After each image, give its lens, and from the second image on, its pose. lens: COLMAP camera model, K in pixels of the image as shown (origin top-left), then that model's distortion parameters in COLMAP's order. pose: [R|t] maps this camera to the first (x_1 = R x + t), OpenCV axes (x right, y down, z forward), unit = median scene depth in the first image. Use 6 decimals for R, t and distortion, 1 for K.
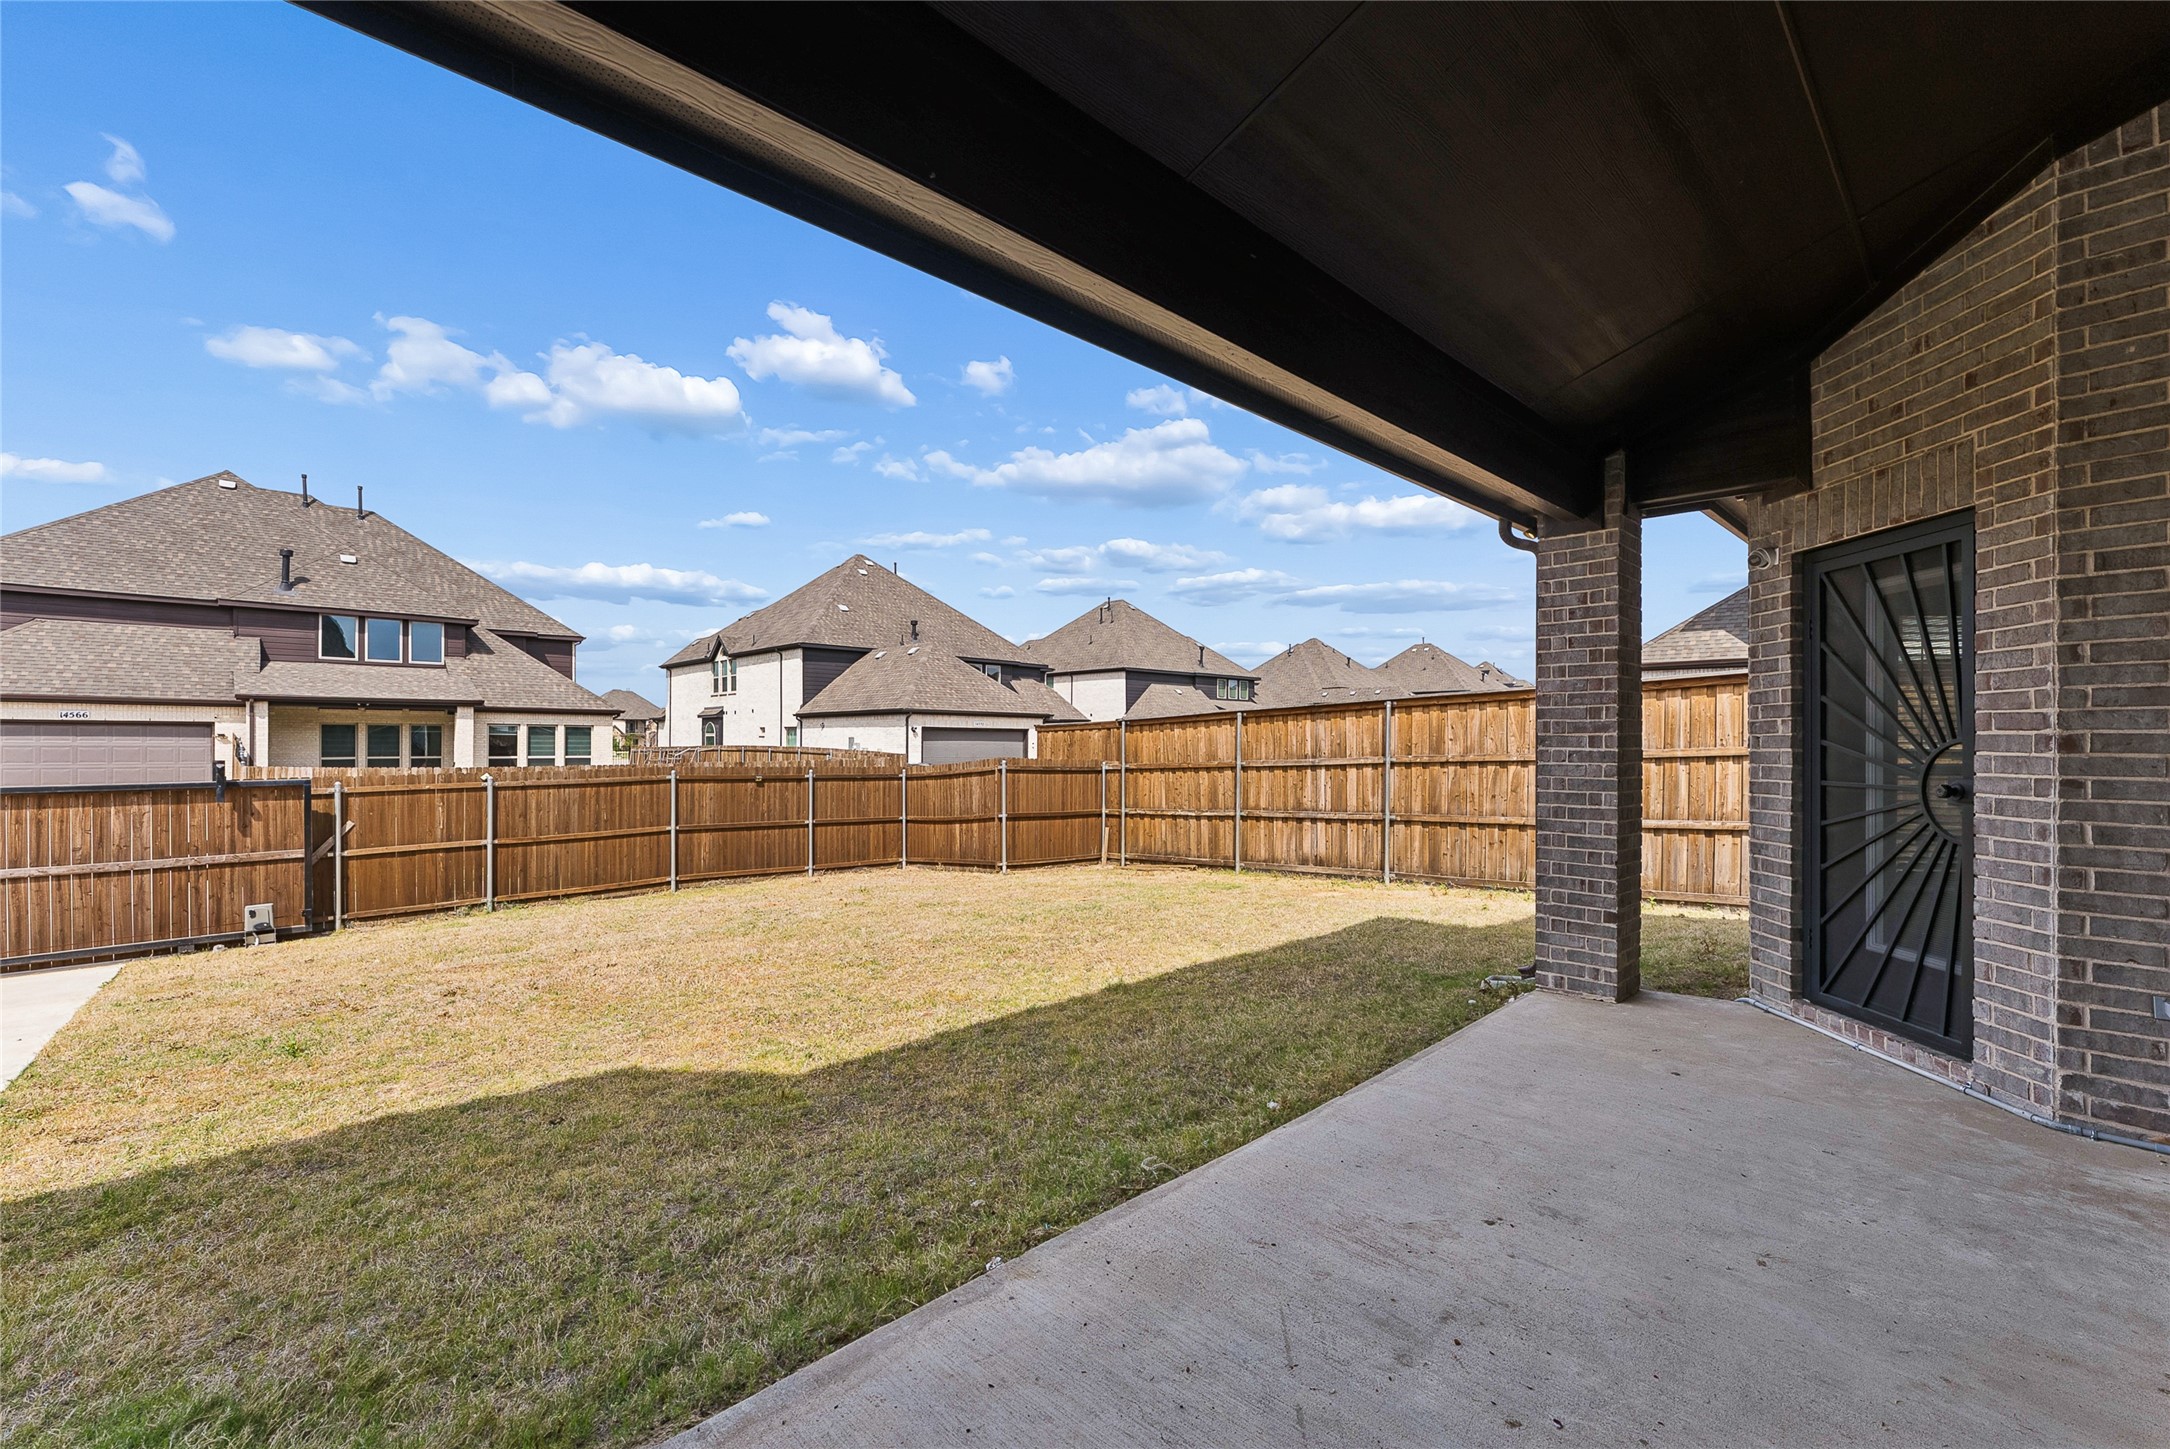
lens RADIAL K [[867.5, 0, 1104.2], [0, 867.5, 743.1], [0, 0, 1]] dist [-0.004672, -0.000650]
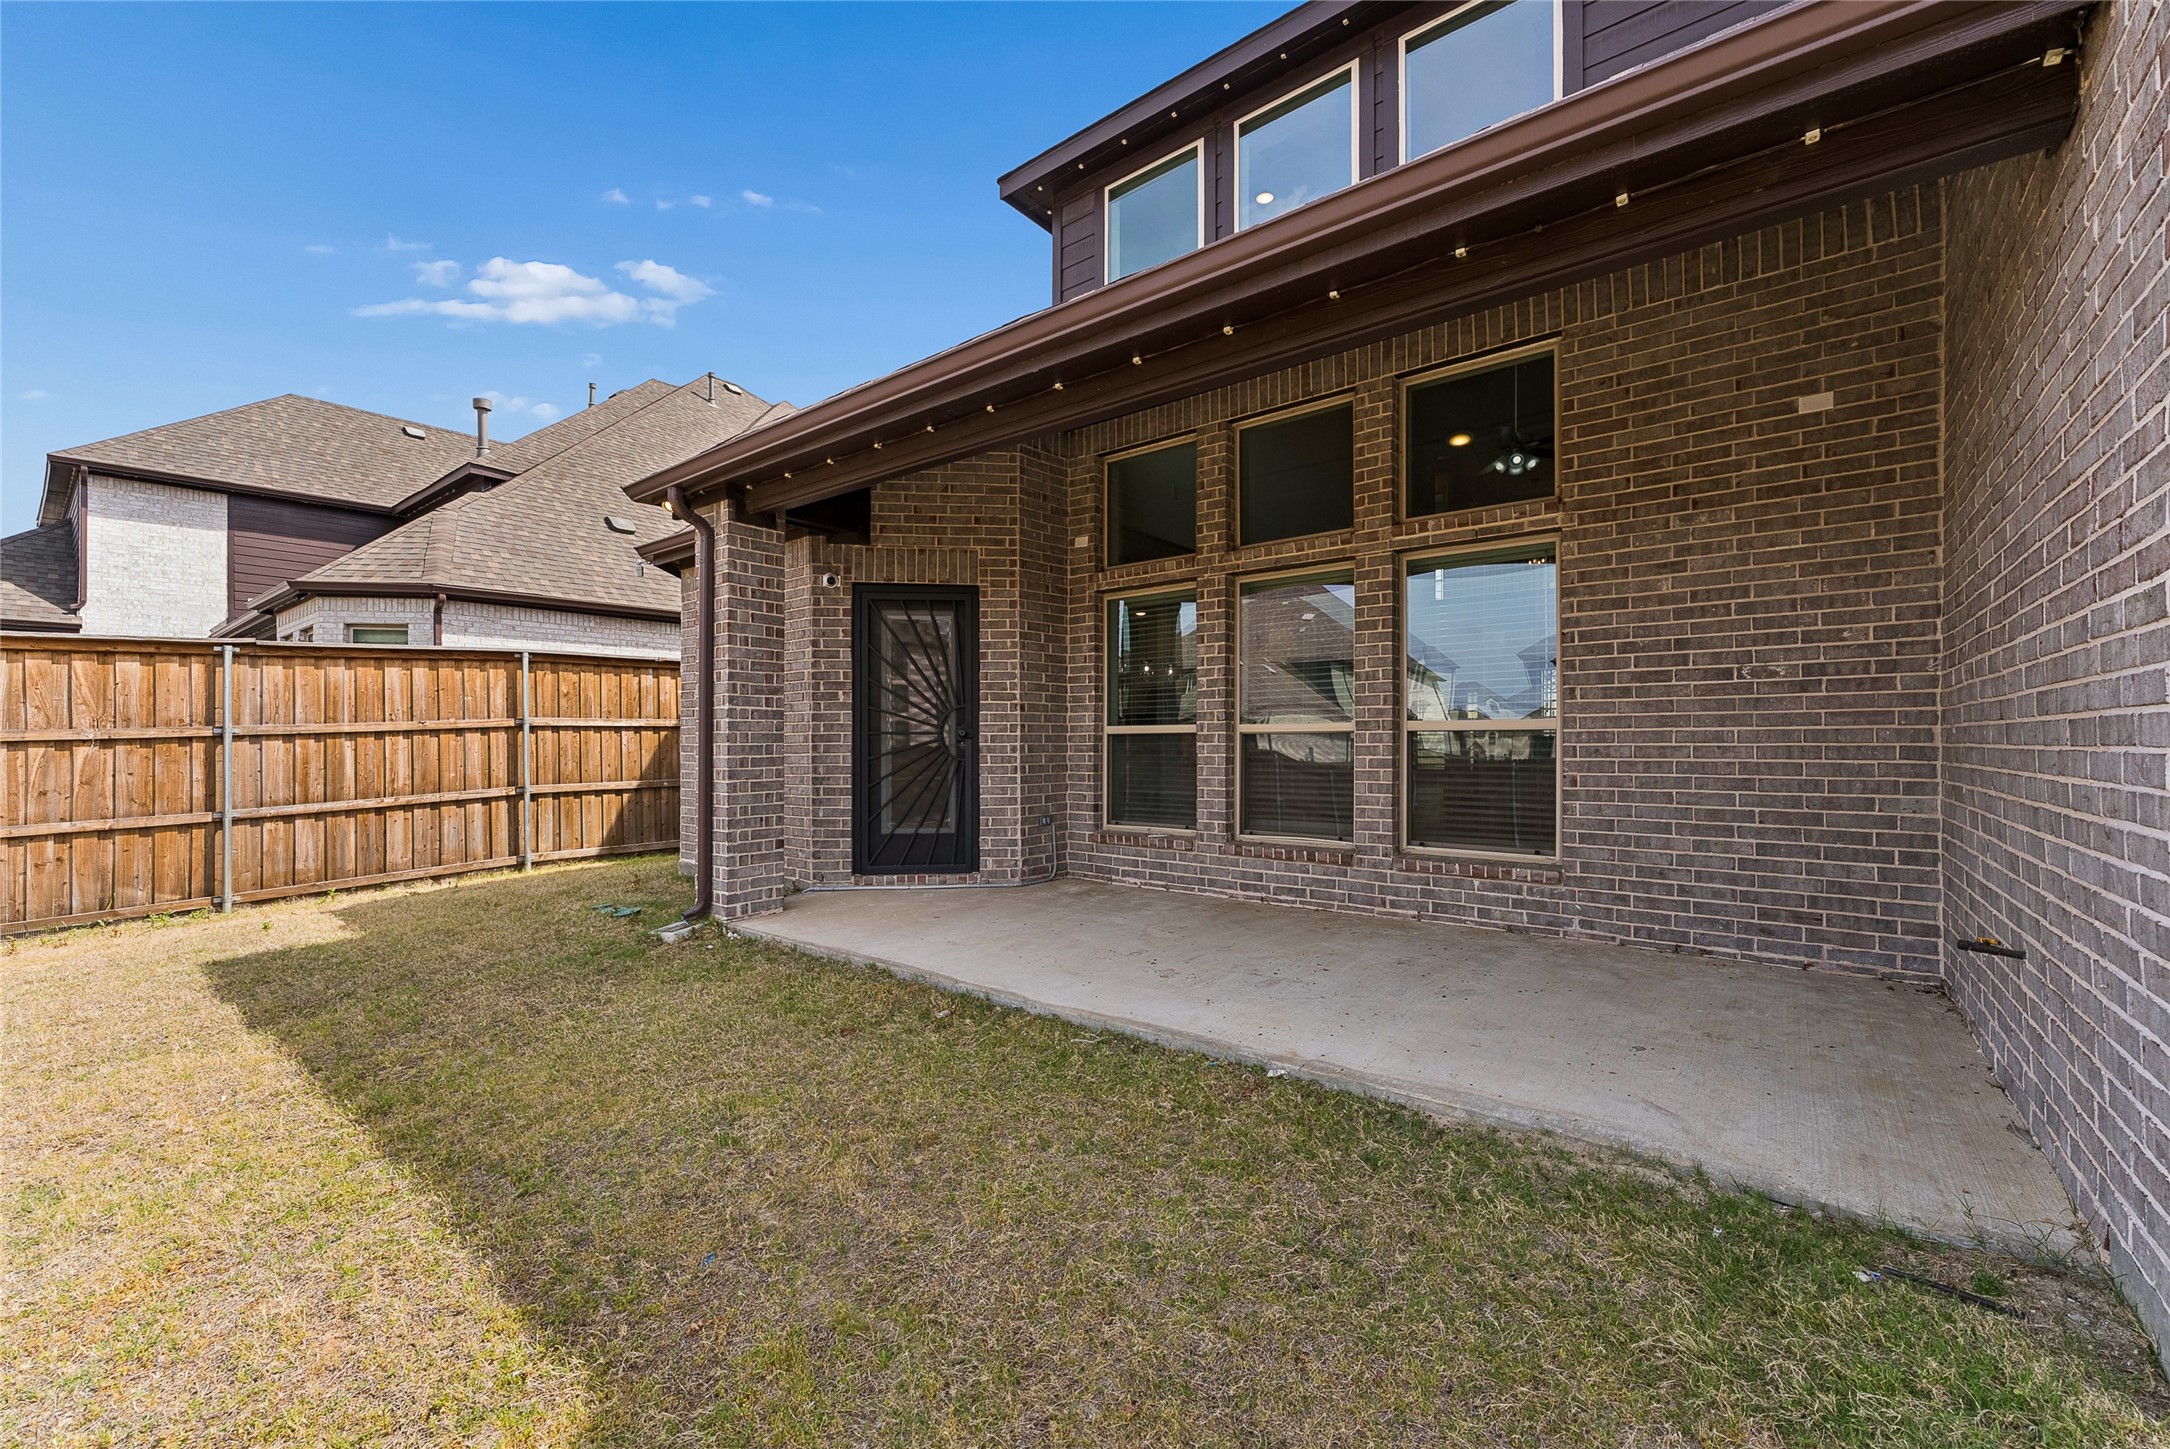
lens RADIAL K [[867.5, 0, 1042.3], [0, 867.5, 743.4], [0, 0, 1]] dist [-0.004672, -0.000650]
pose [[-0.078181, -0.007535, 0.996911, -0.750877], [0.001823, 0.999969, 0.007701, 0.052390], [-0.996938, 0.002419, -0.078165, 0.789928]]
